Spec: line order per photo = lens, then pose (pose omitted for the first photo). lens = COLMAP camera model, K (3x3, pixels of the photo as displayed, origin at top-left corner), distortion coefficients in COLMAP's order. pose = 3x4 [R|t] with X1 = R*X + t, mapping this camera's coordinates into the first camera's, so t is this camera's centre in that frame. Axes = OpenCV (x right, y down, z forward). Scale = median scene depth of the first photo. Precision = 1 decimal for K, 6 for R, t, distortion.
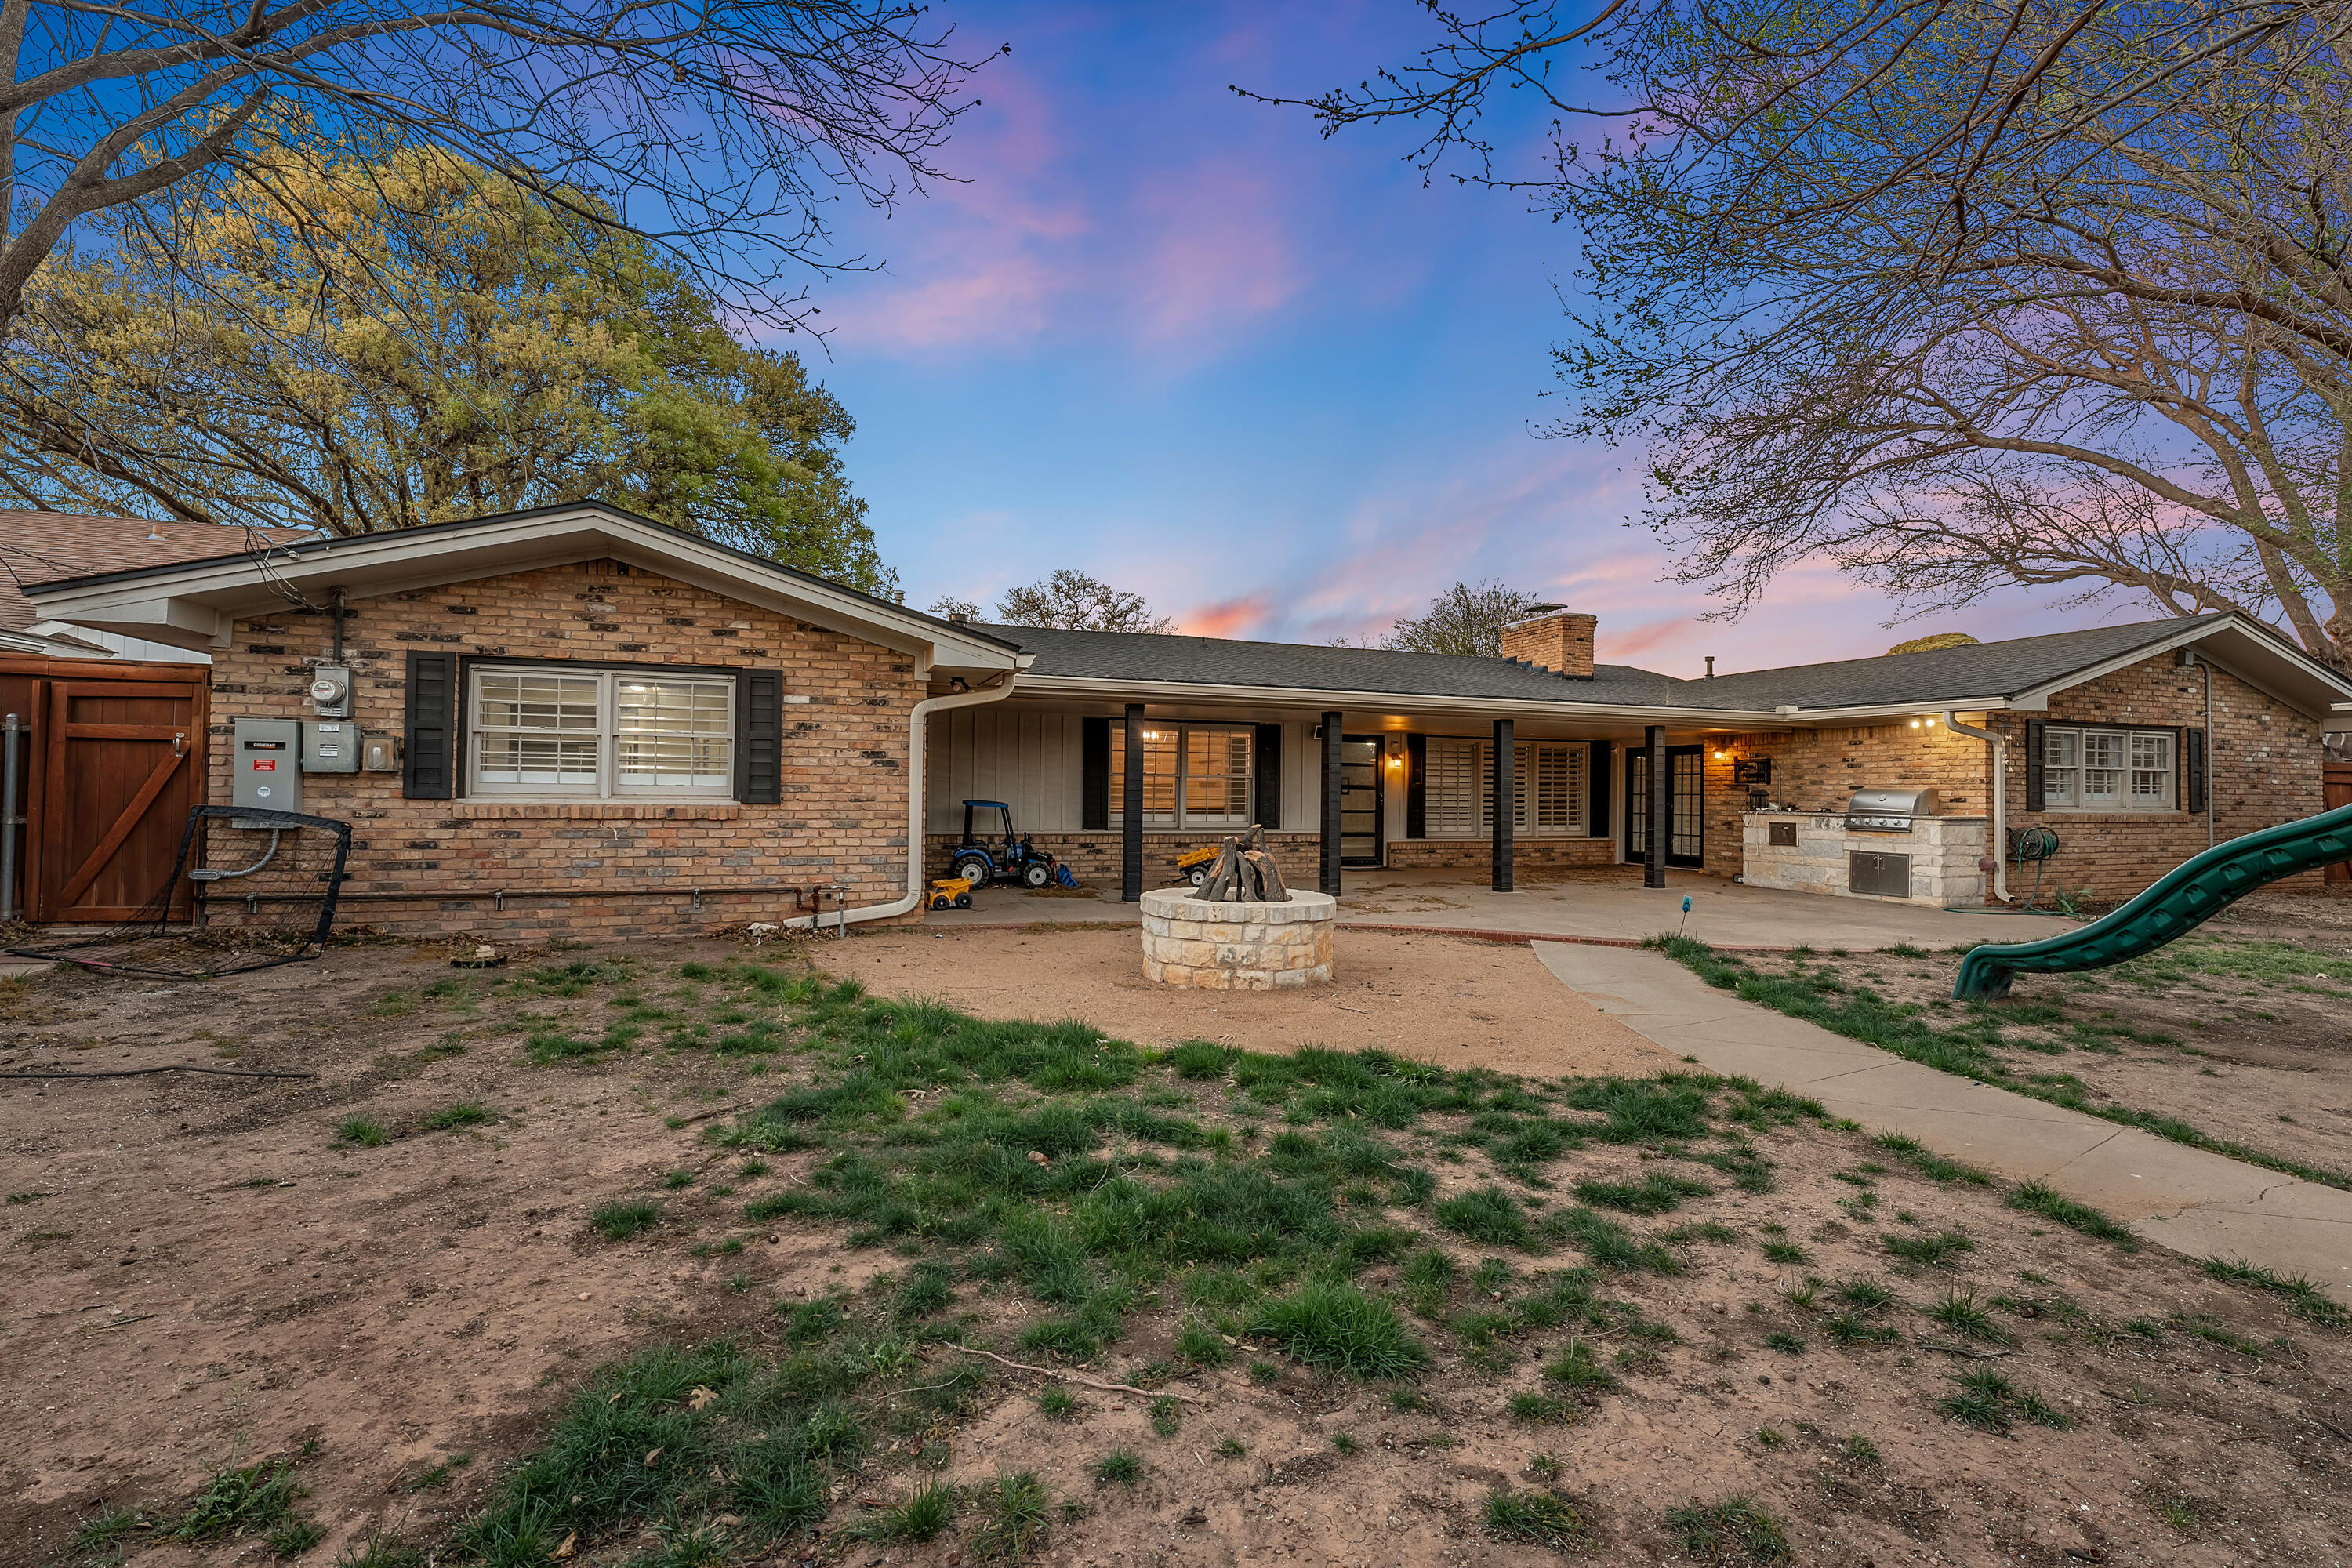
lens RADIAL K [[1121.6, 0, 1177.4], [0, 1121.6, 780.7], [0, 0, 1]] dist [0.001820, 0.000283]
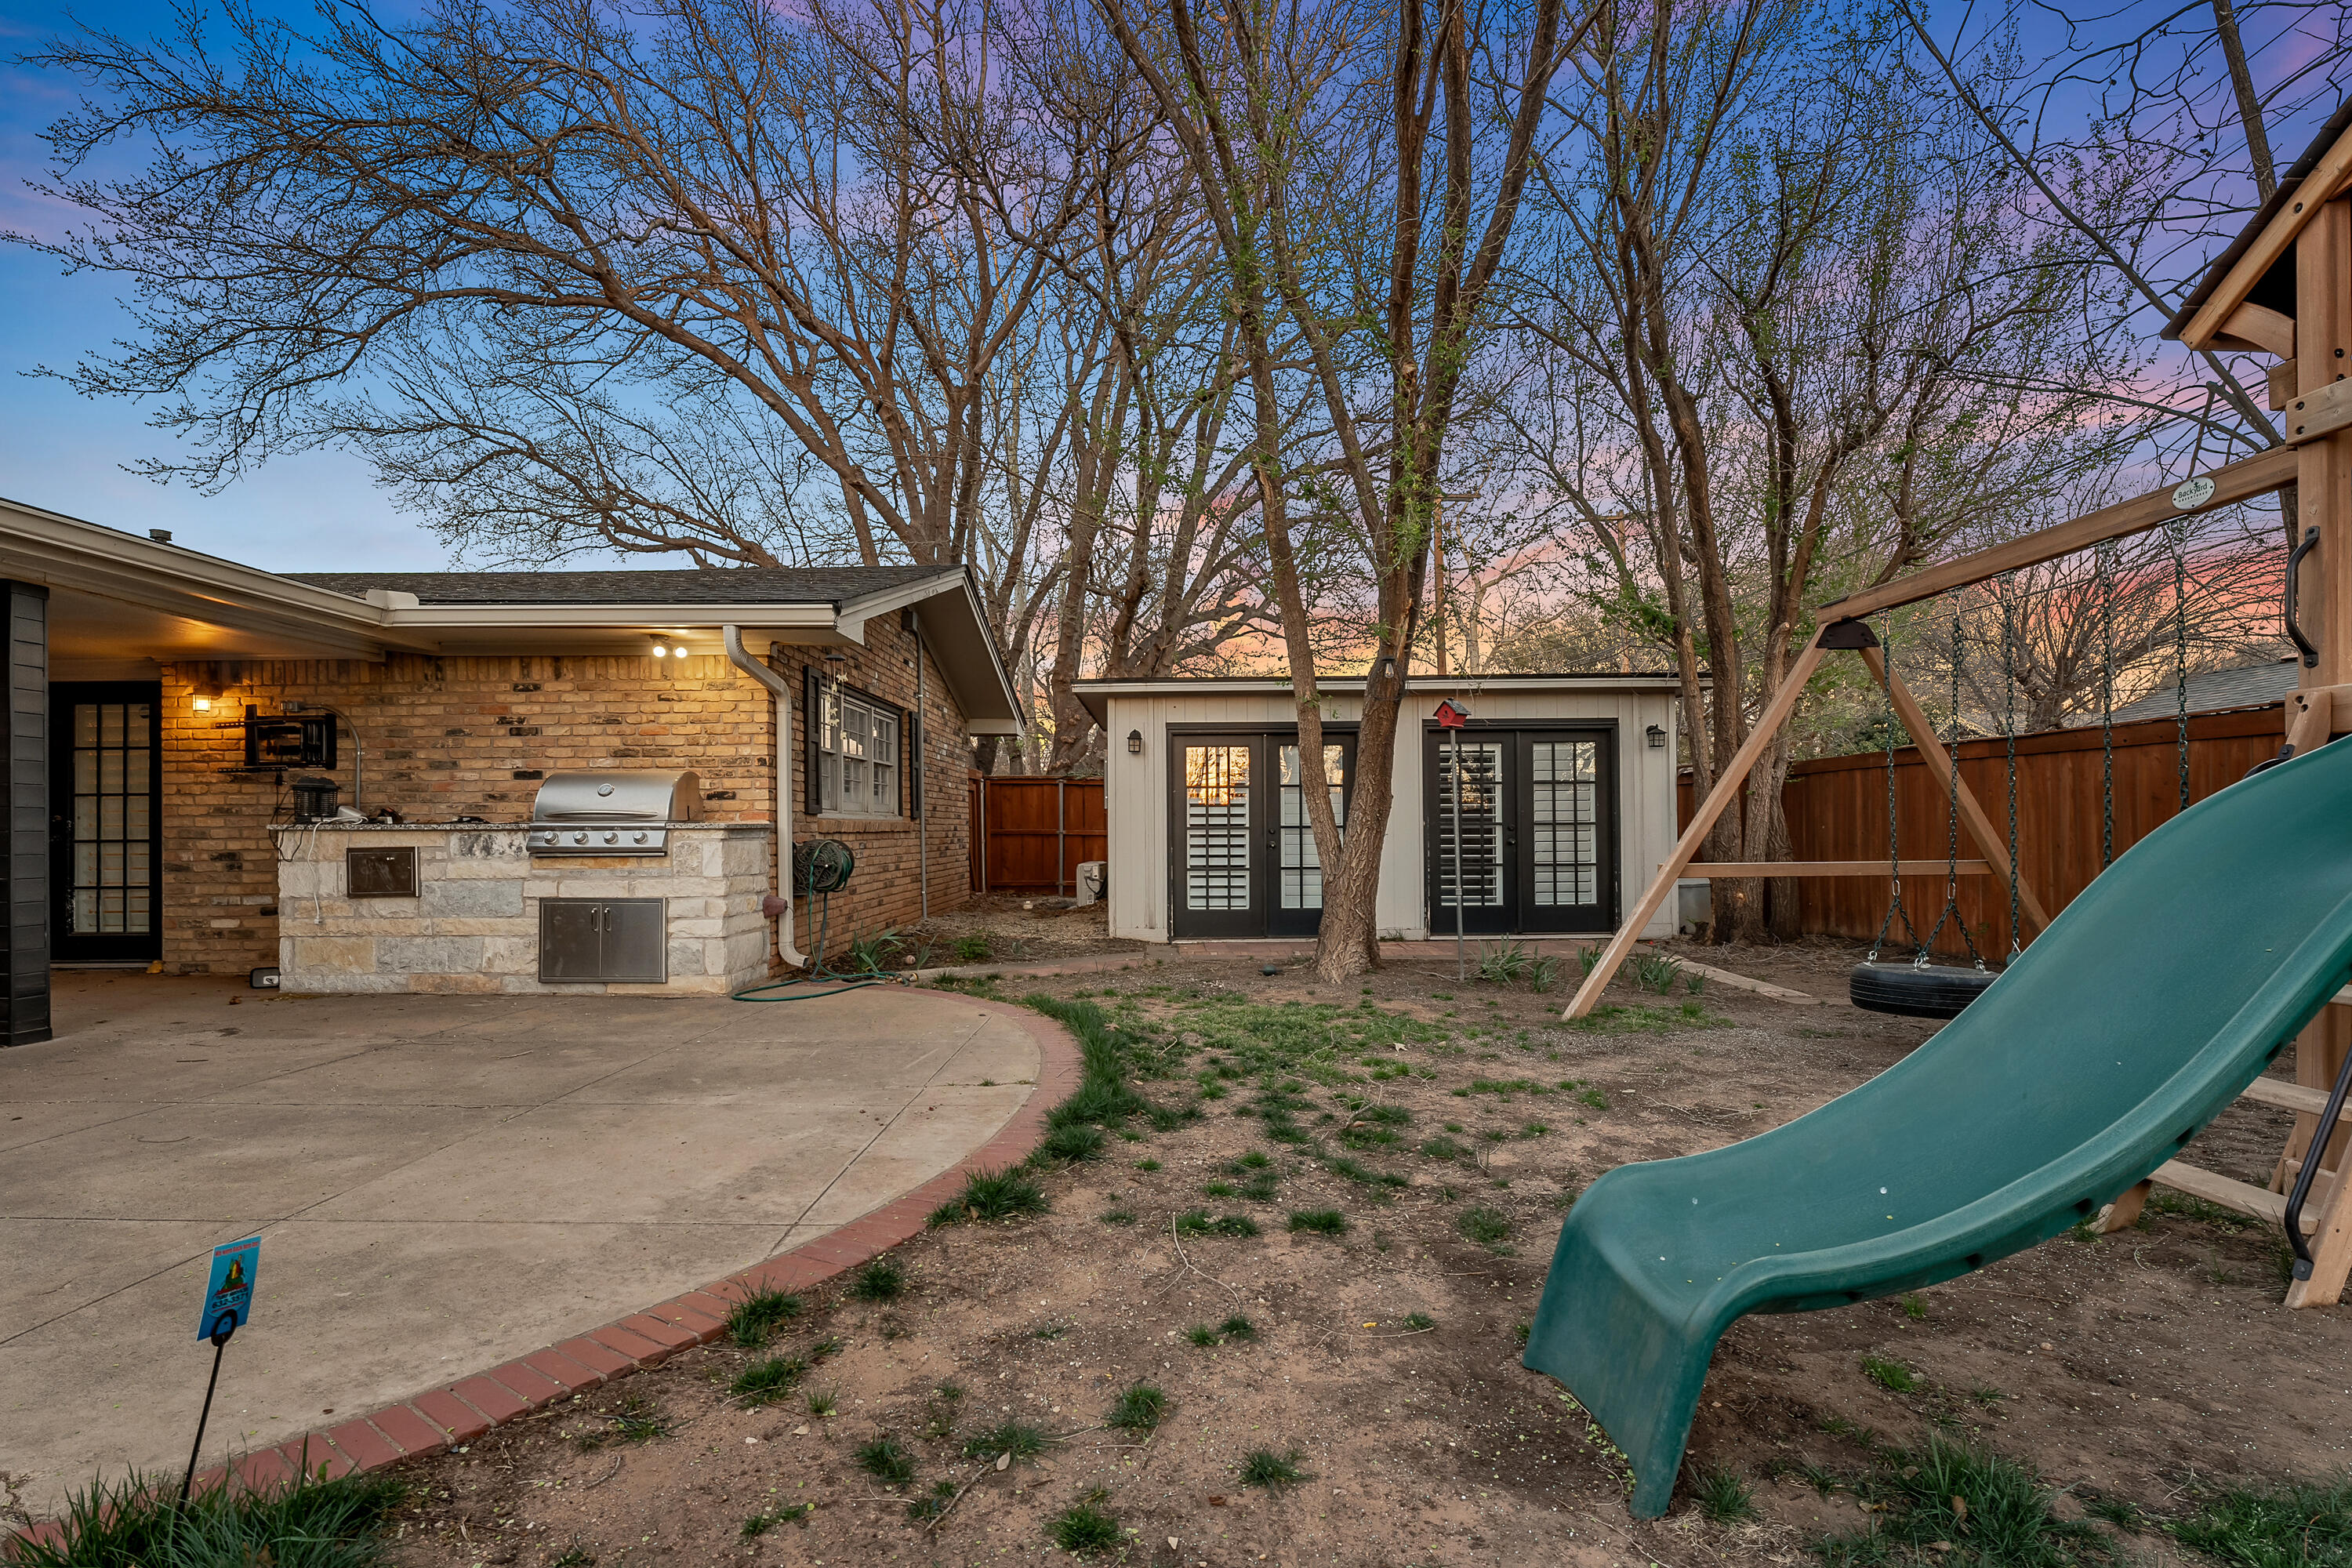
lens RADIAL K [[1132.8, 0, 1179.3], [0, 1132.8, 820.4], [0, 0, 1]] dist [-0.009481, 0.003410]
pose [[0.363820, -0.007665, 0.931438, 0.246999], [0.004004, 0.999970, 0.006665, 0.026450], [-0.931461, 0.001305, 0.363840, 0.570245]]
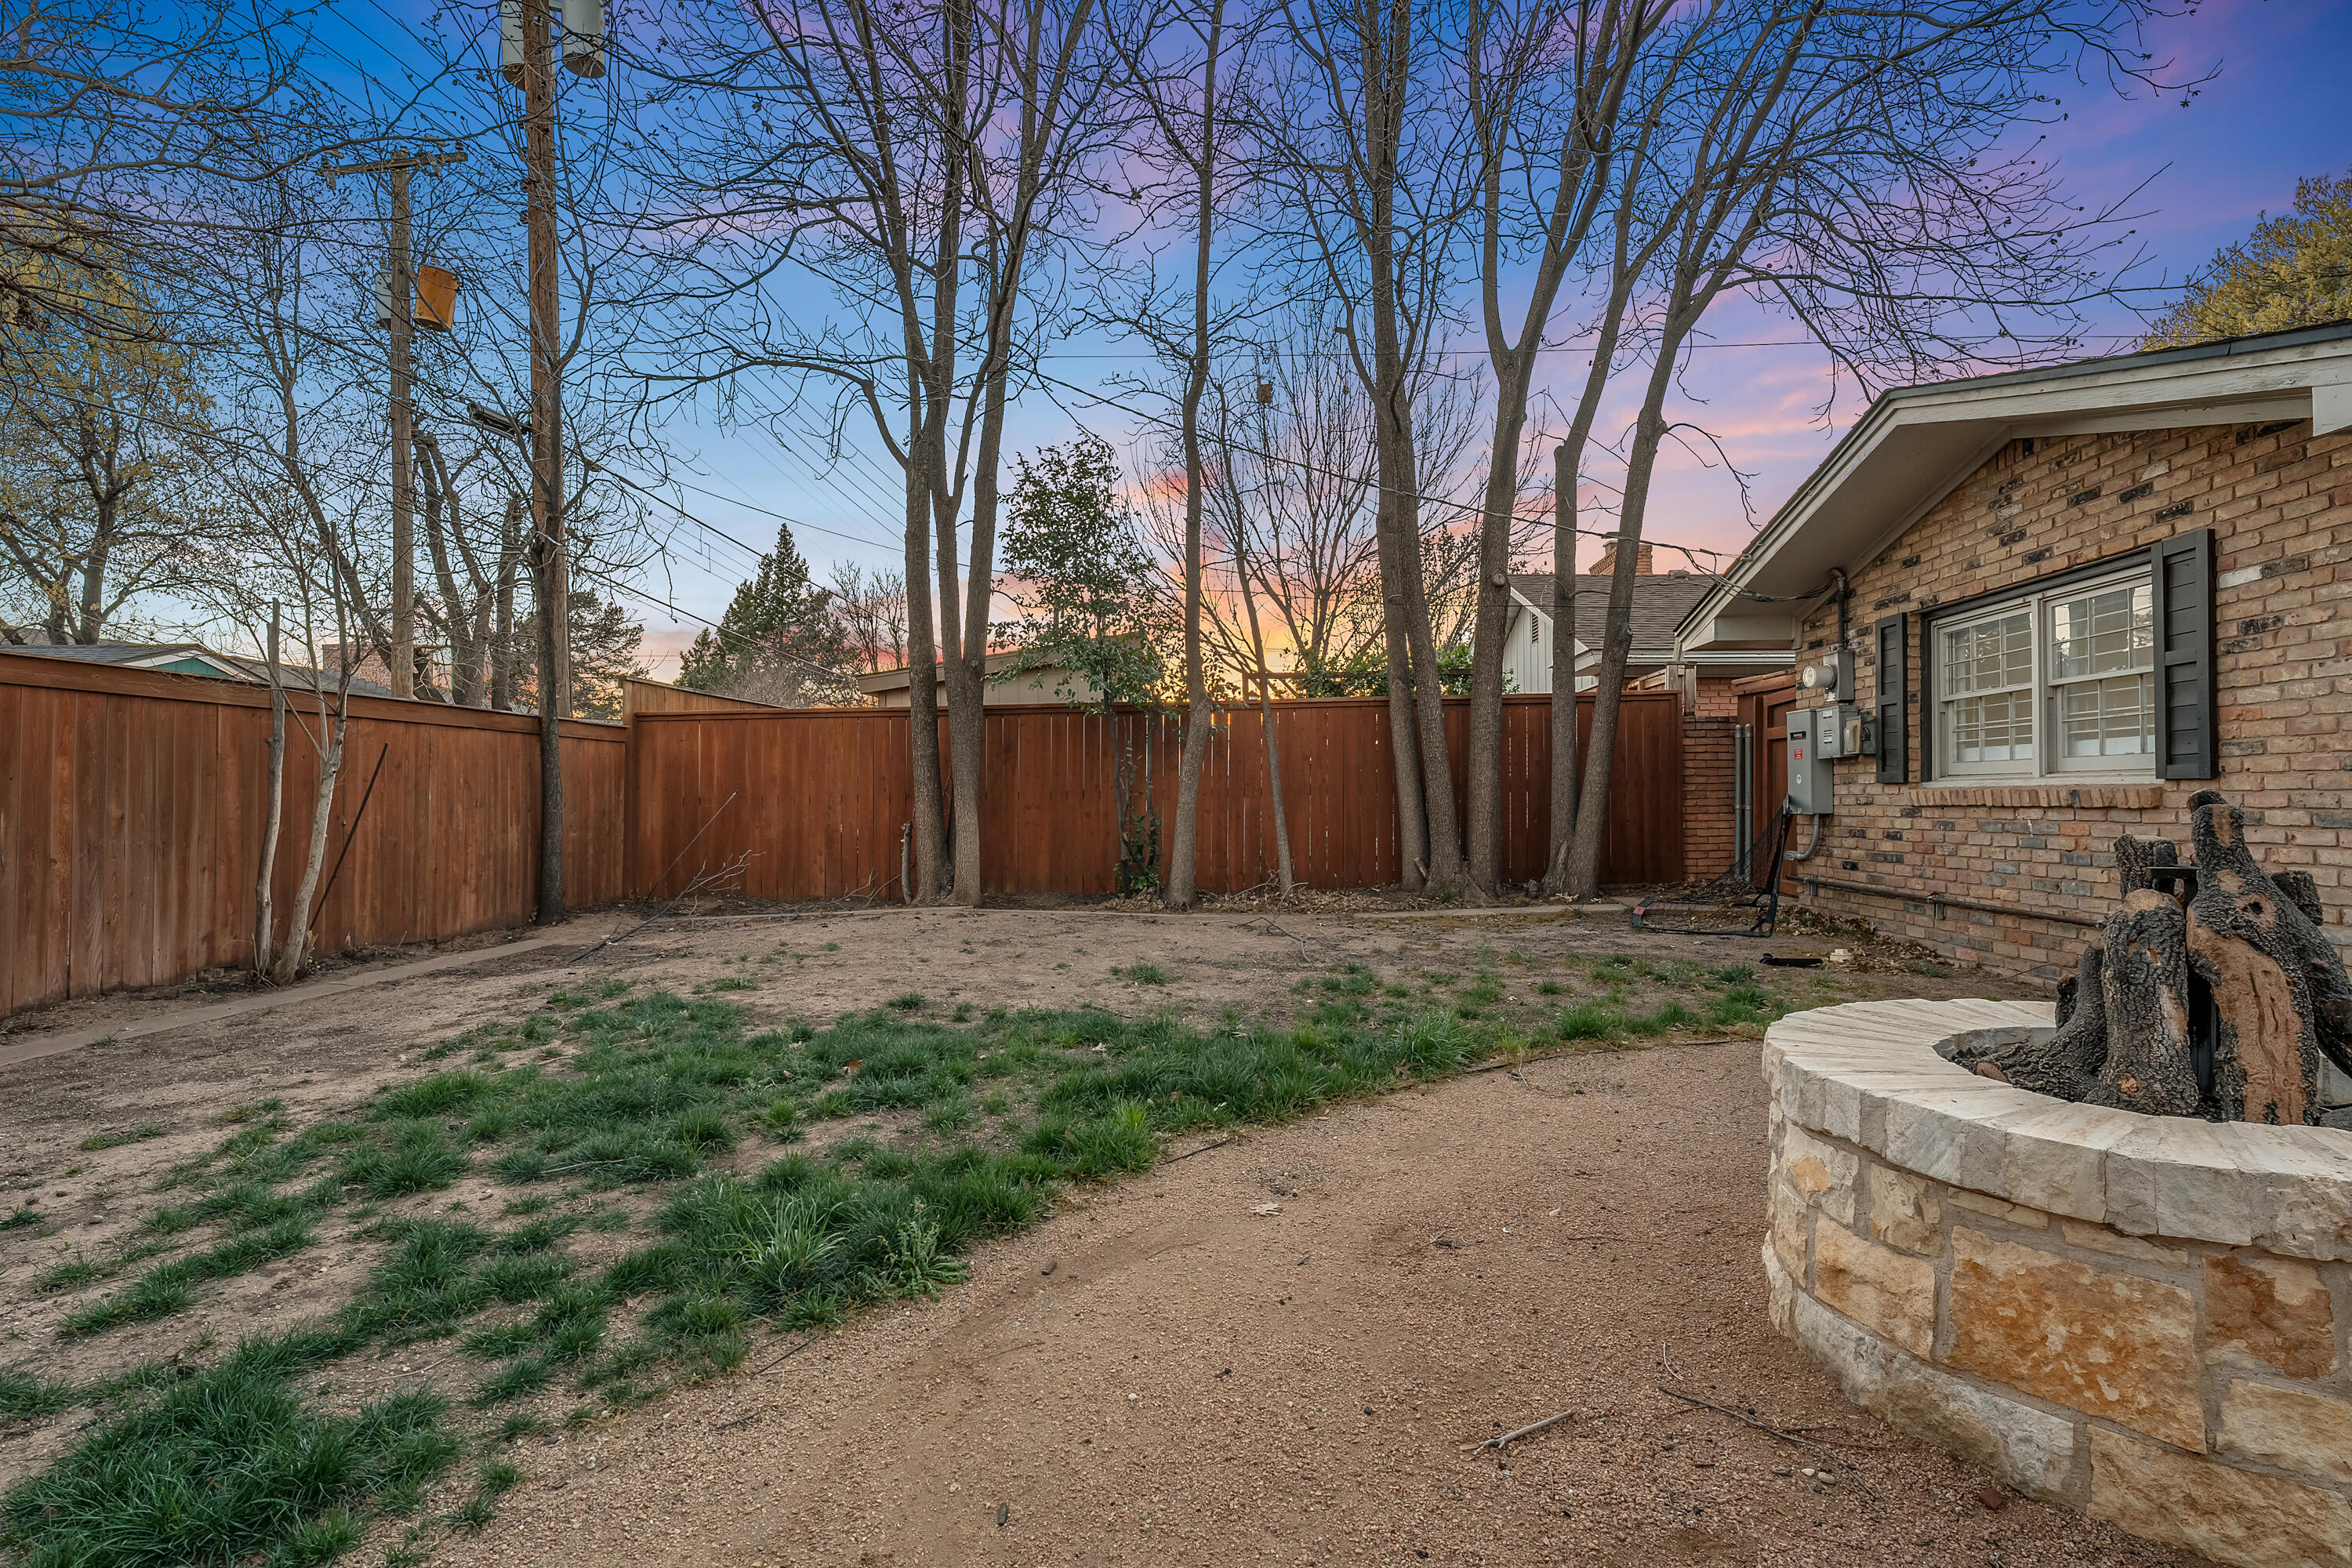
lens RADIAL K [[1132.8, 0, 1187.2], [0, 1132.8, 780.3], [0, 0, 1]] dist [-0.009481, 0.003410]
pose [[-0.421967, -0.030301, -0.906105, 0.309296], [-0.001531, 0.999464, -0.032710, 0.036238], [0.906610, -0.012415, -0.421787, 0.719481]]
